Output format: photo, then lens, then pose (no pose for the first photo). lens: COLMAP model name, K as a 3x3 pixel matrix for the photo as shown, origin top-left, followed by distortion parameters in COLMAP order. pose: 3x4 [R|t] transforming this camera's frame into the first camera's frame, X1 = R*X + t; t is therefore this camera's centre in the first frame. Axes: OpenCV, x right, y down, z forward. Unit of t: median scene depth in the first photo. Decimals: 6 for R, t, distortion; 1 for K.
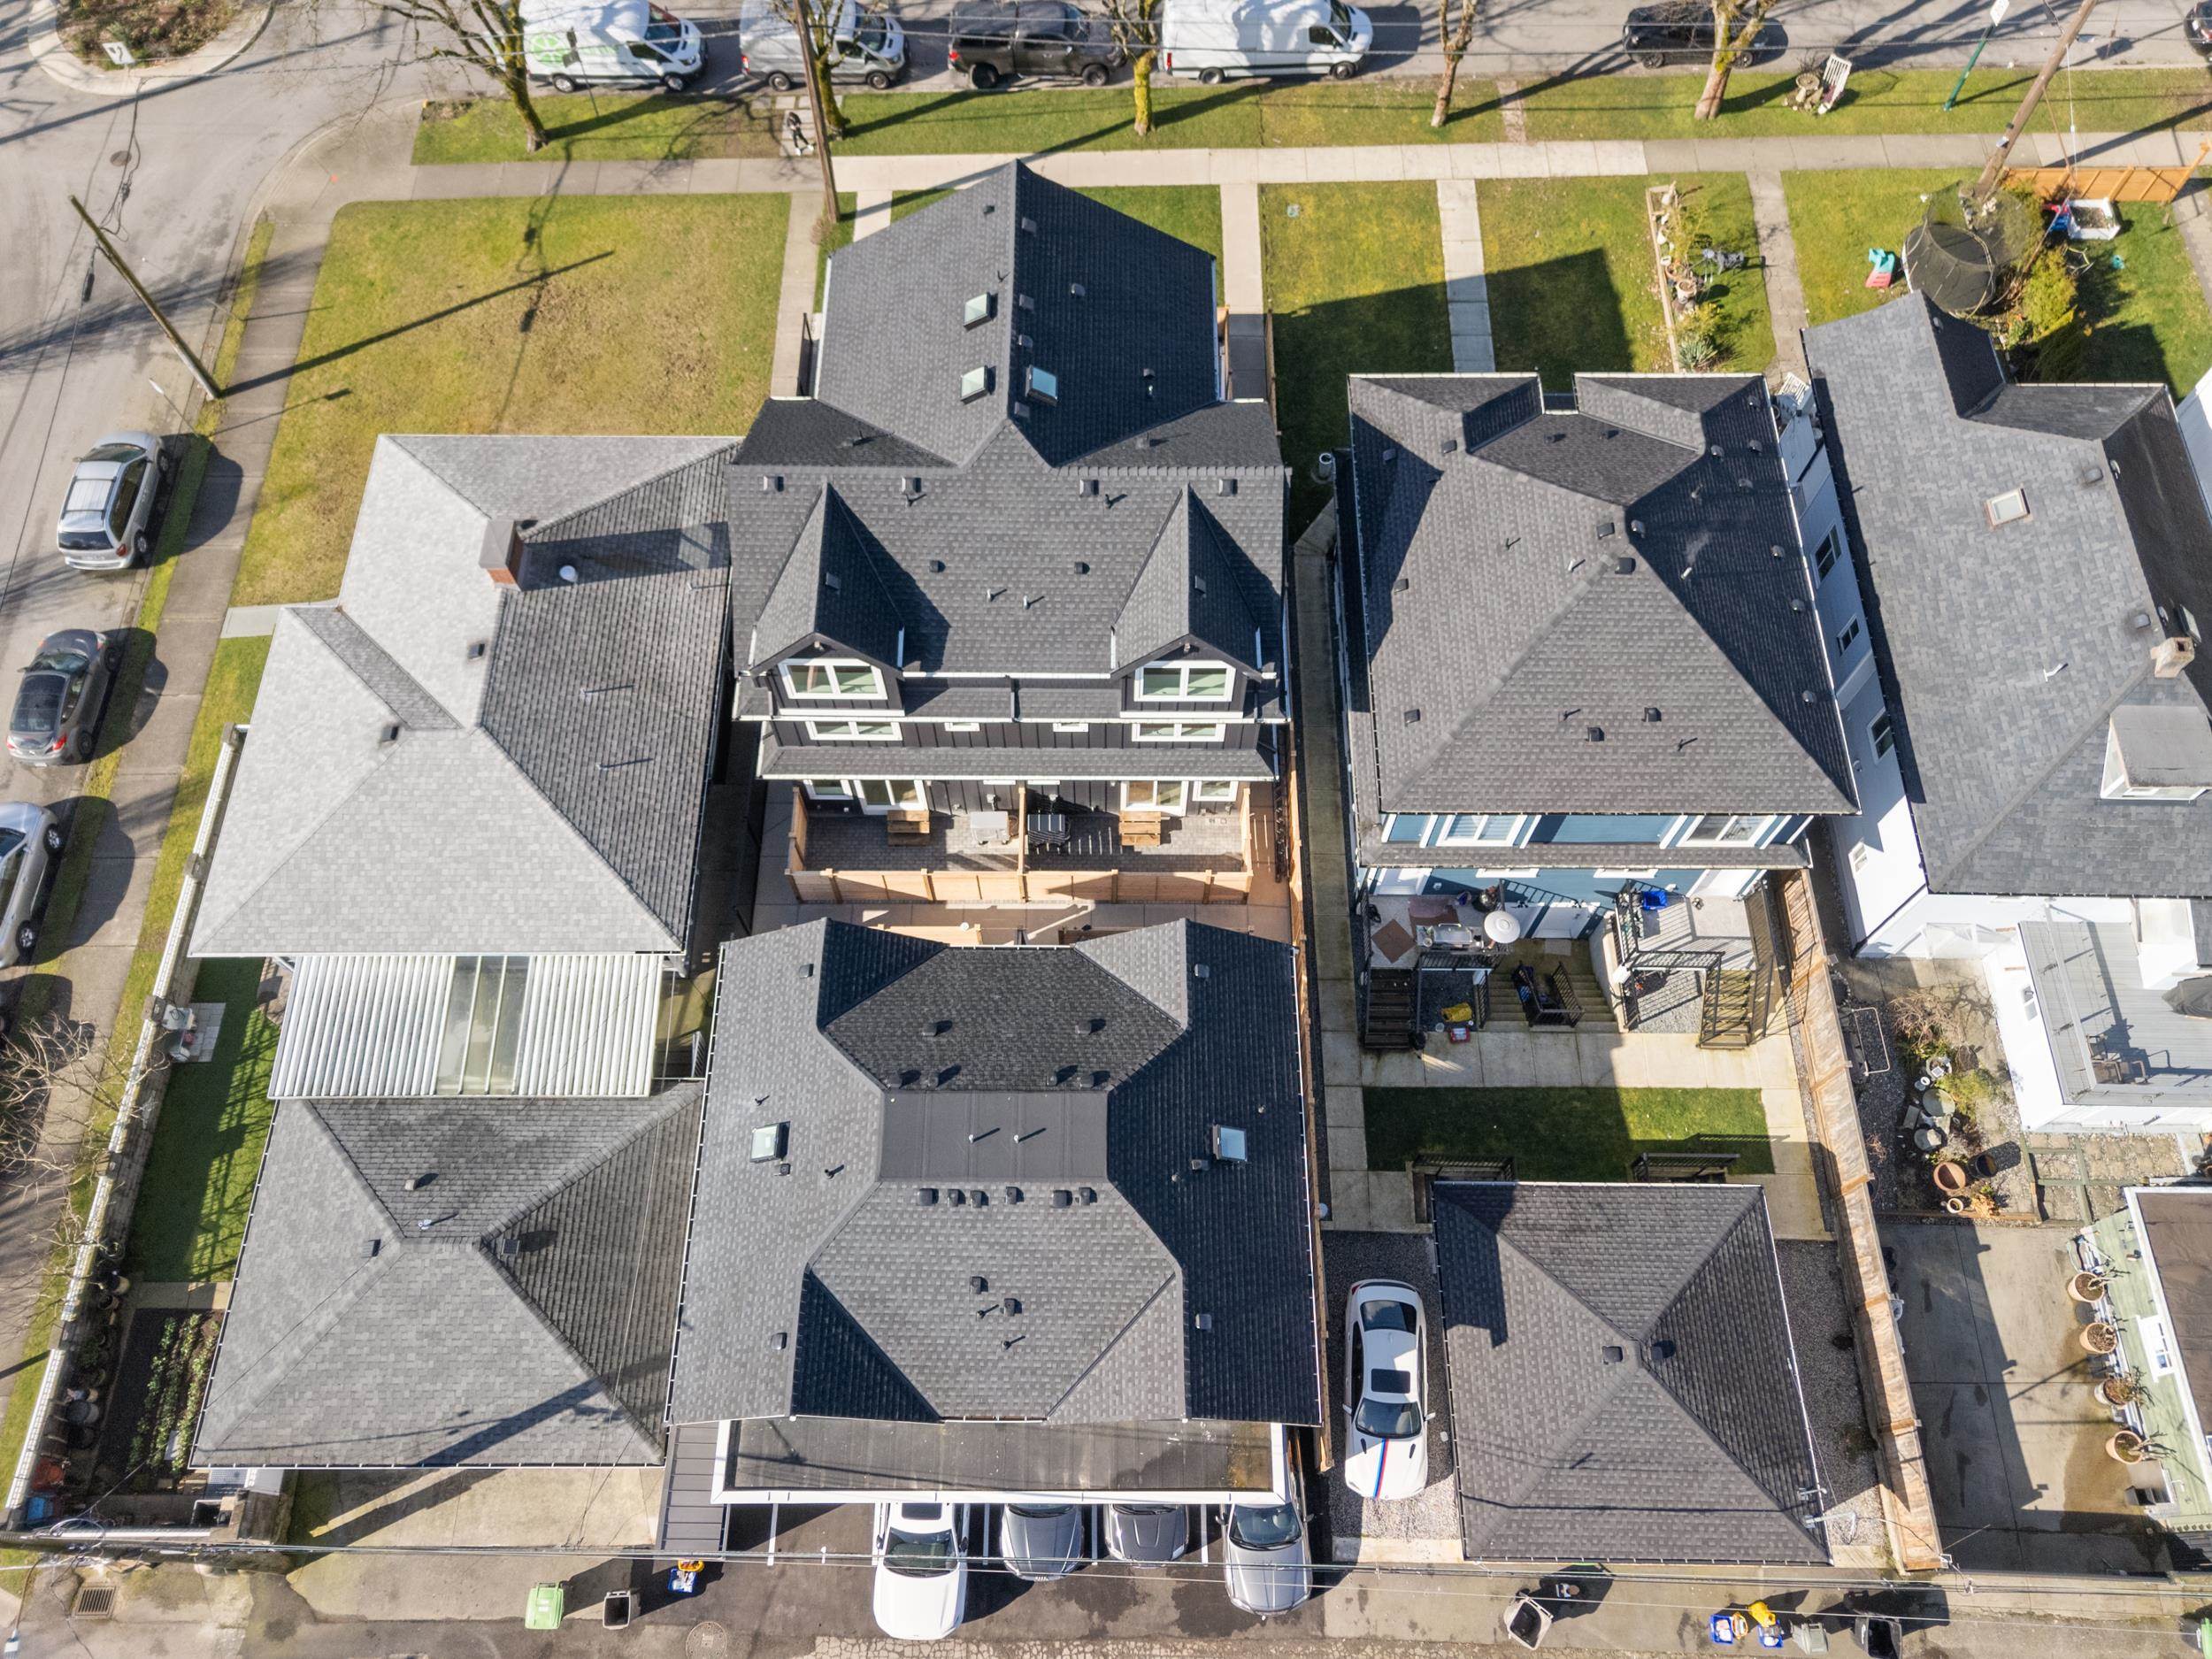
lens RADIAL K [[1628.0, 0, 1106.2], [0, 1628.0, 825.8], [0, 0, 1]] dist [0.066263, -0.048269]
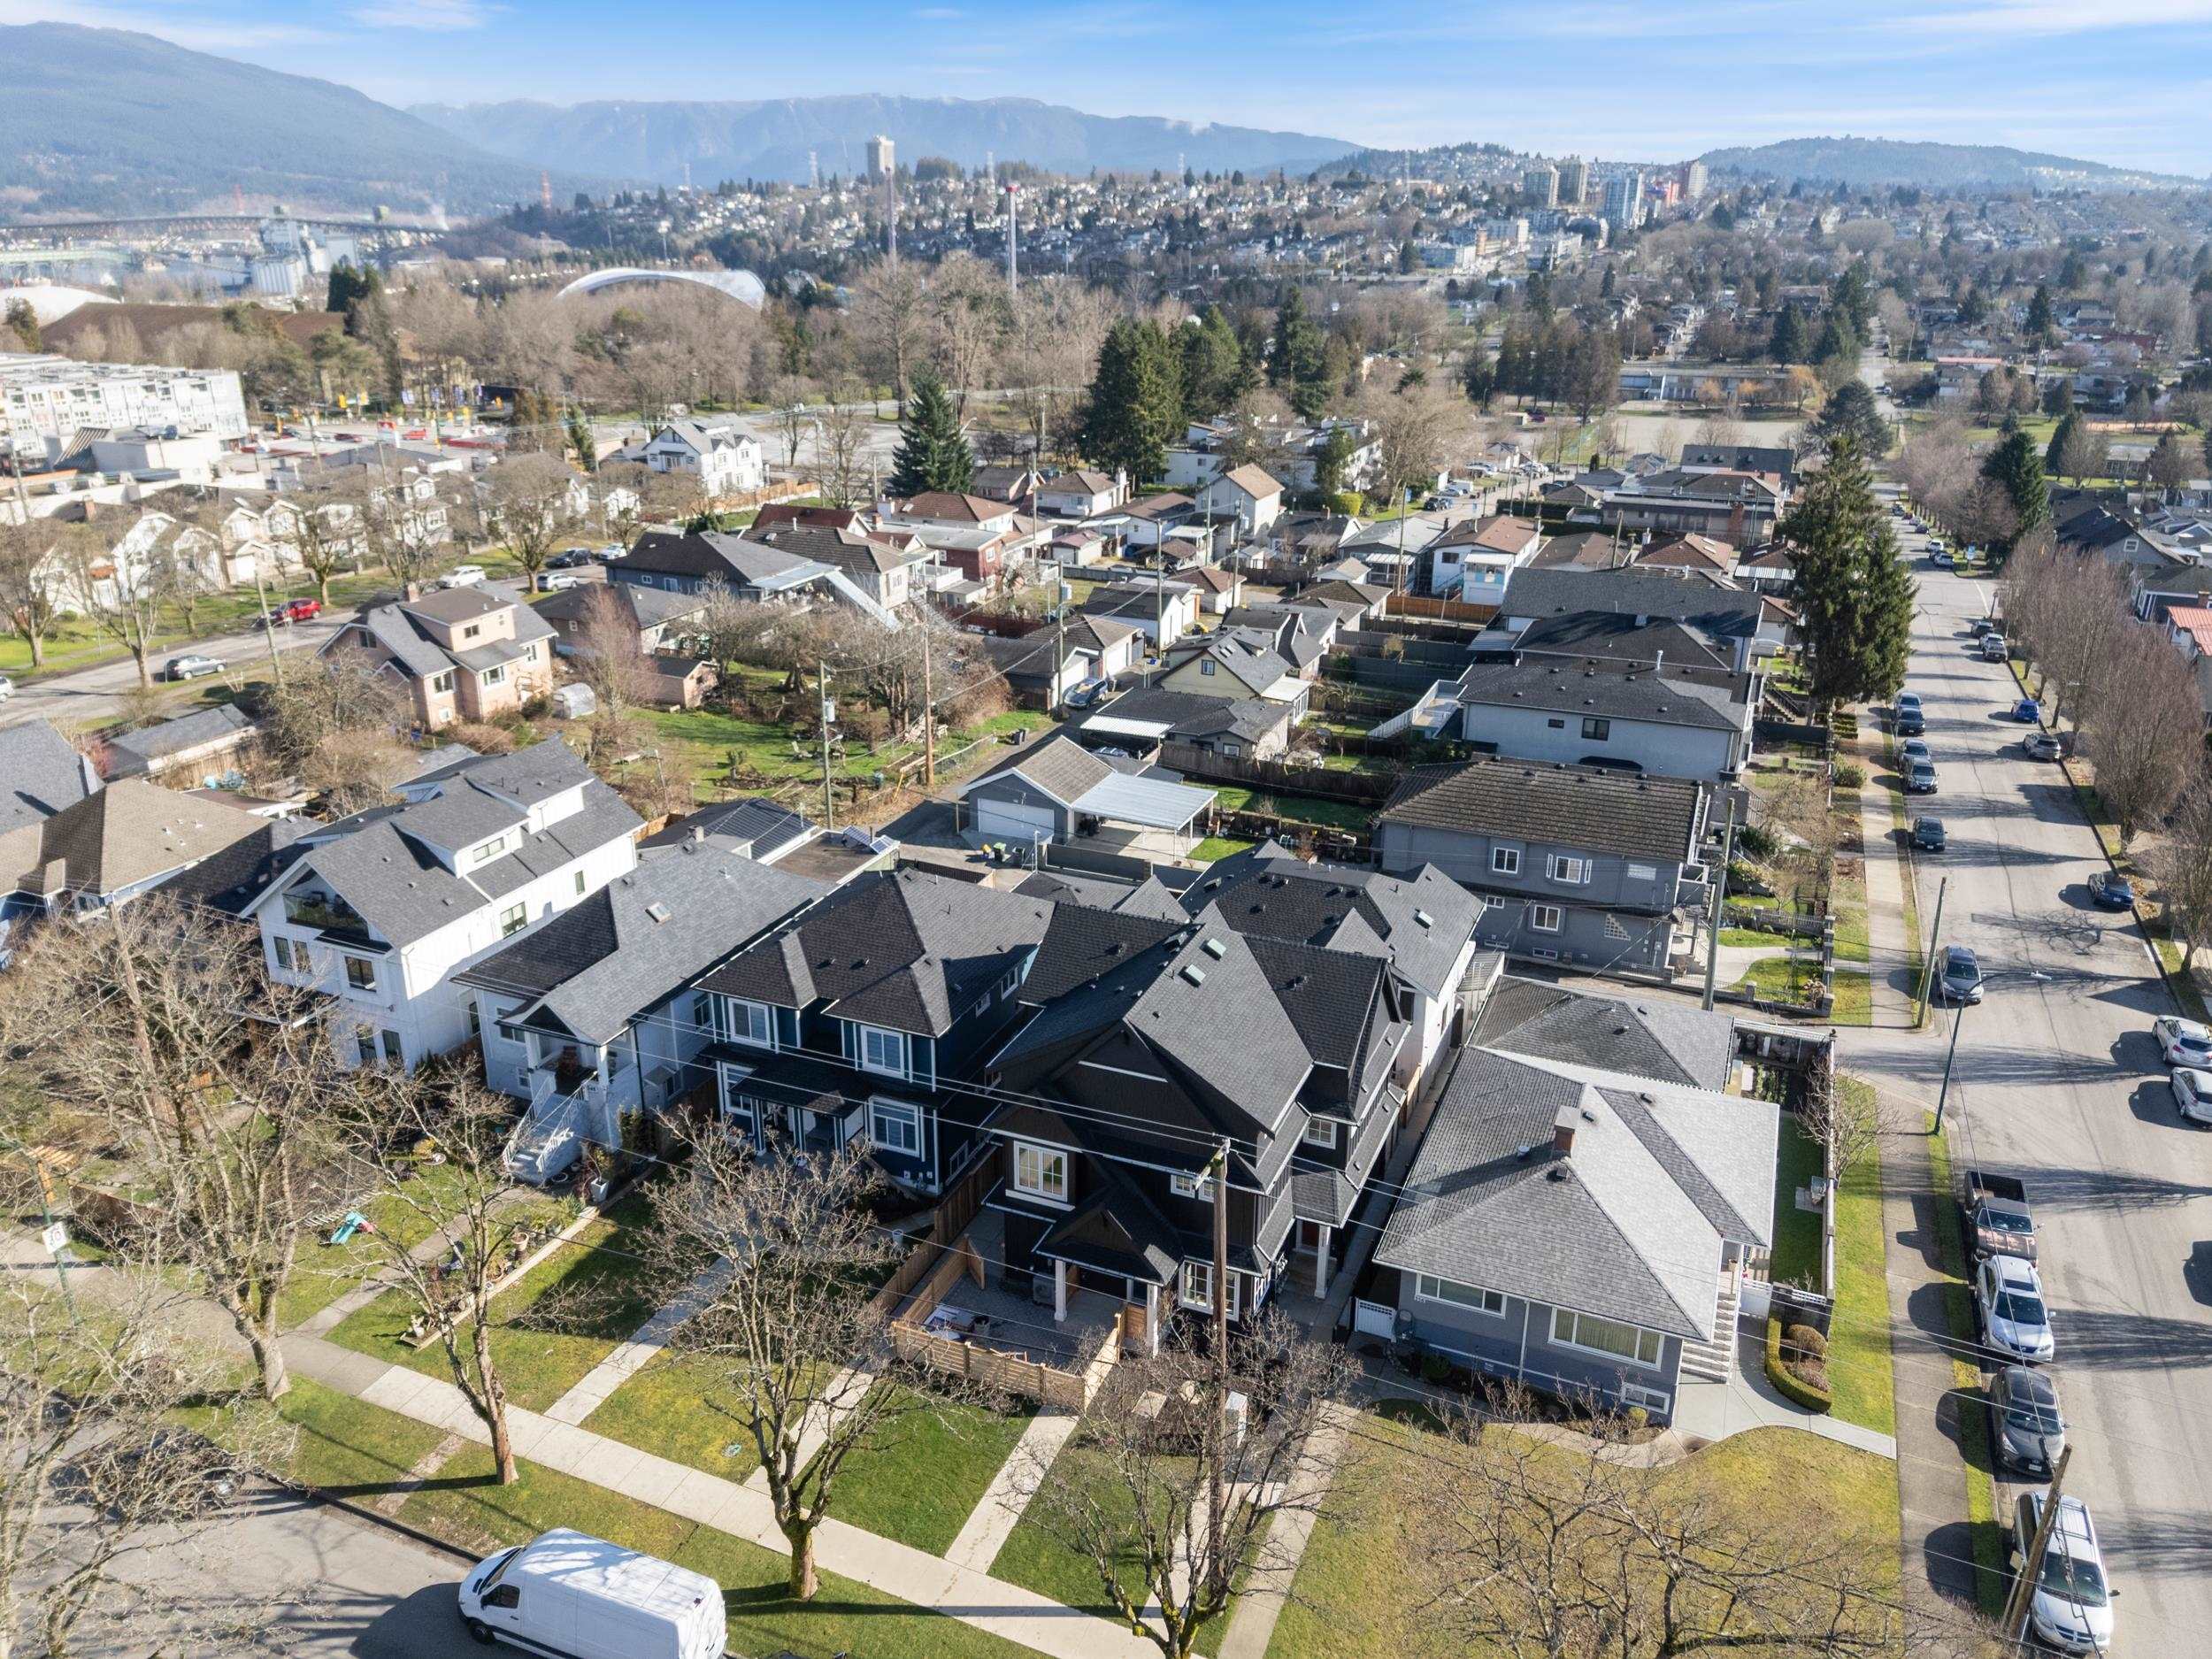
lens RADIAL K [[1628.0, 0, 1106.2], [0, 1628.0, 825.8], [0, 0, 1]] dist [0.066263, -0.048269]
pose [[-0.924794, -0.137287, 0.354836, -0.479398], [0.341322, 0.112679, 0.933168, -1.627939], [-0.168095, 0.984101, -0.057346, 0.930017]]
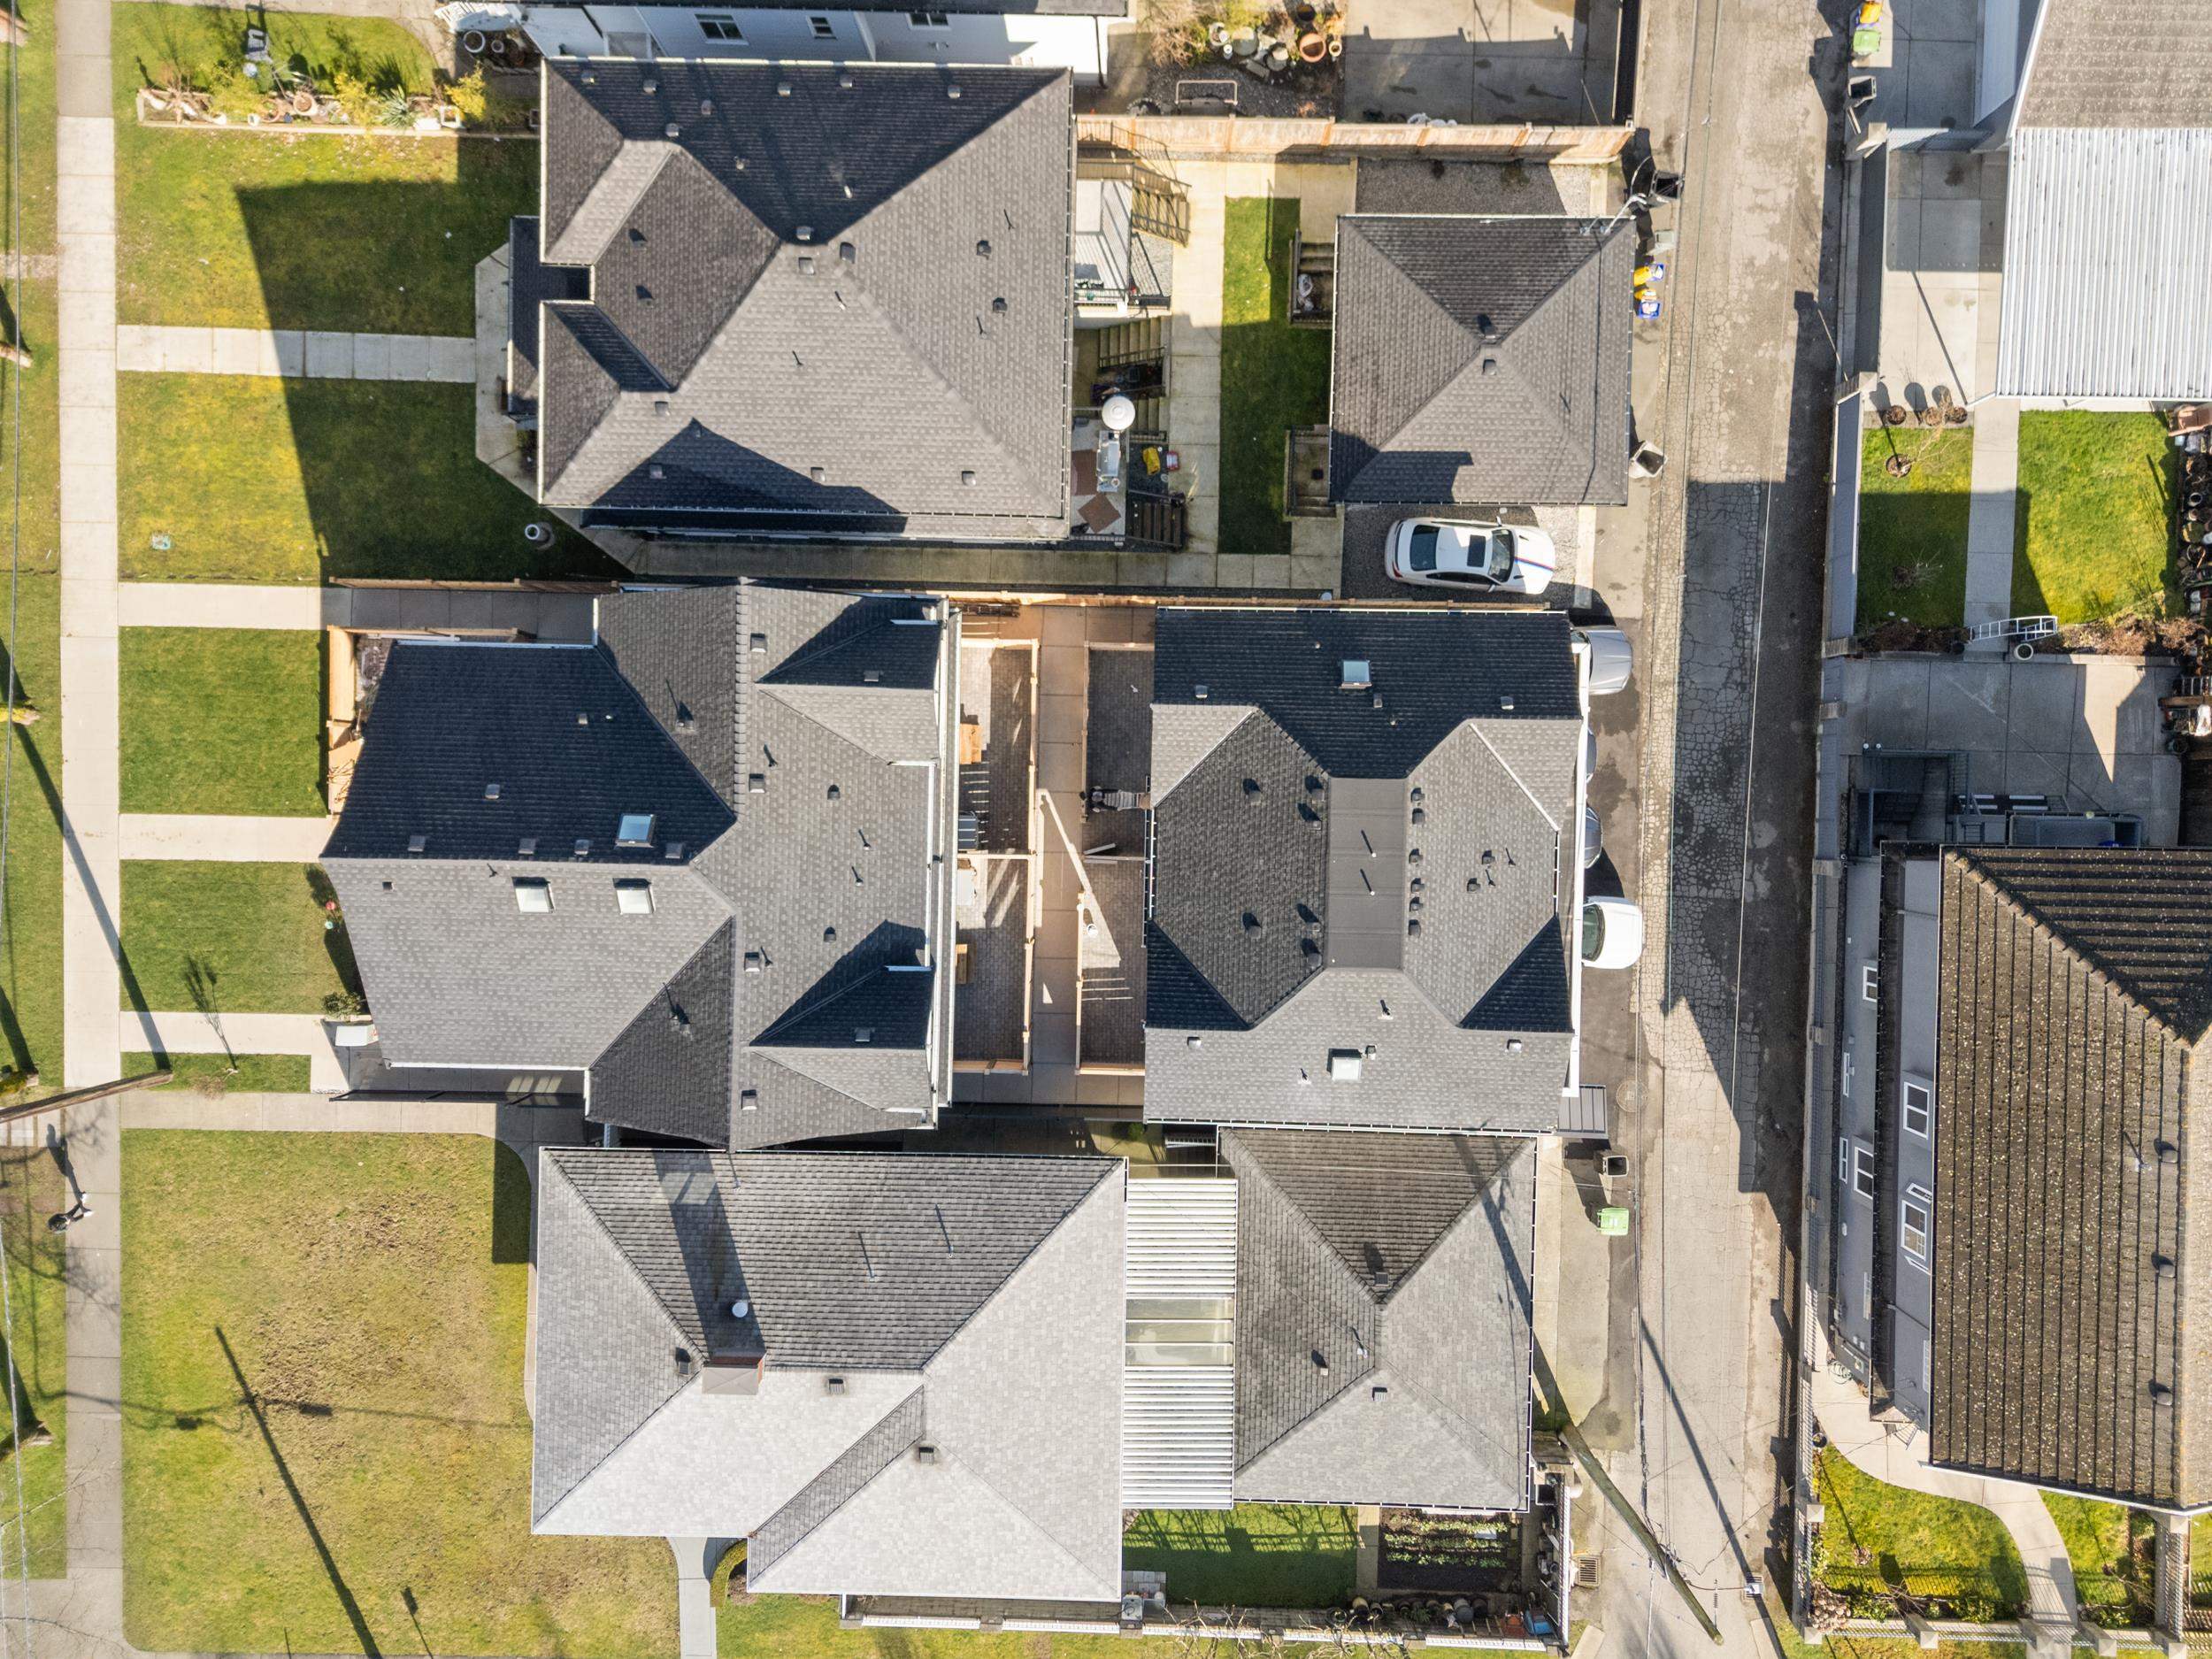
lens RADIAL K [[1628.0, 0, 1106.2], [0, 1628.0, 825.8], [0, 0, 1]] dist [0.066263, -0.048269]
pose [[0.017756, -0.999722, -0.015526, -0.015830], [0.906484, 0.009544, 0.422132, -0.400738], [-0.421866, -0.021570, 0.906401, 0.009480]]
